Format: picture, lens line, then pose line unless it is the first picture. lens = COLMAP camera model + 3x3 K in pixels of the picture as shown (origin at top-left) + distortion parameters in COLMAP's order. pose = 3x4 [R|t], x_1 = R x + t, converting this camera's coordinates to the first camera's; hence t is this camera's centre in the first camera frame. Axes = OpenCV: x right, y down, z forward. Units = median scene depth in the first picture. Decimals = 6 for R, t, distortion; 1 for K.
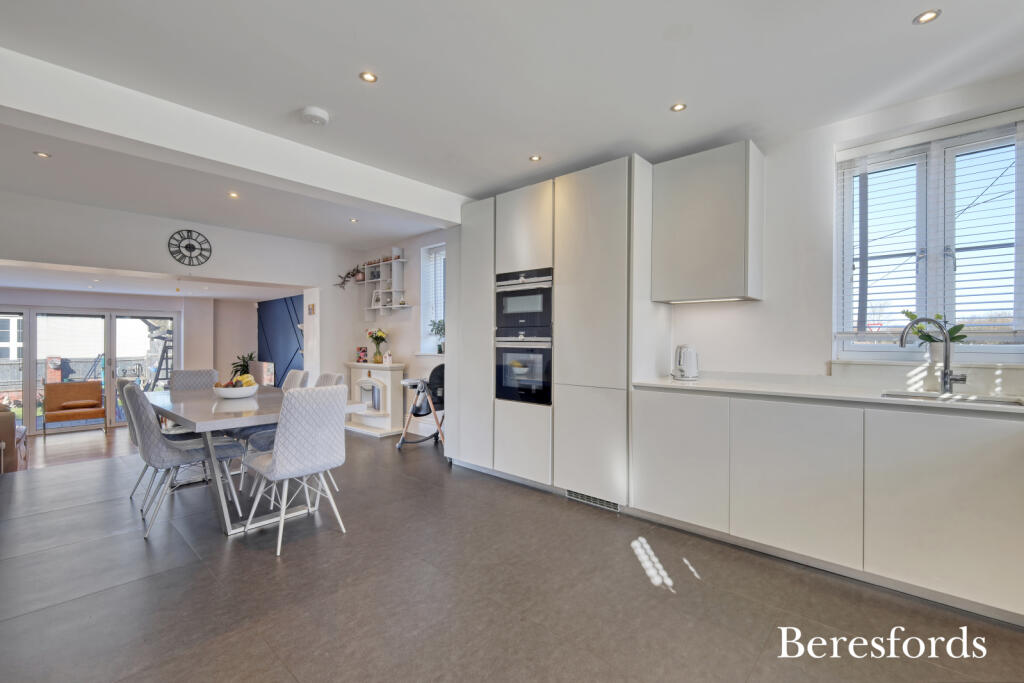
lens RADIAL K [[444.1, 0, 516.9], [0, 444.1, 345.1], [0, 0, 1]] dist [-0.000617, -0.000275]
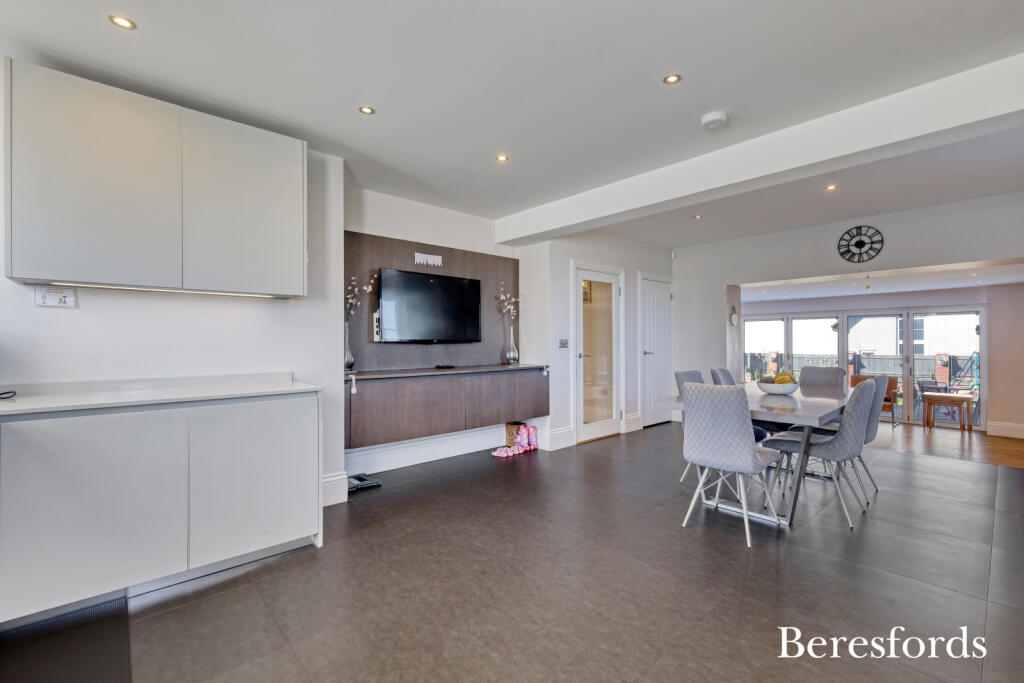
lens RADIAL K [[444.1, 0, 512.4], [0, 444.1, 339.7], [0, 0, 1]] dist [-0.000617, -0.000275]
pose [[-0.097129, -0.003948, -0.995264, 0.318157], [-0.001997, 0.999991, -0.003772, -0.002176], [0.995270, 0.001621, -0.097136, 0.328626]]
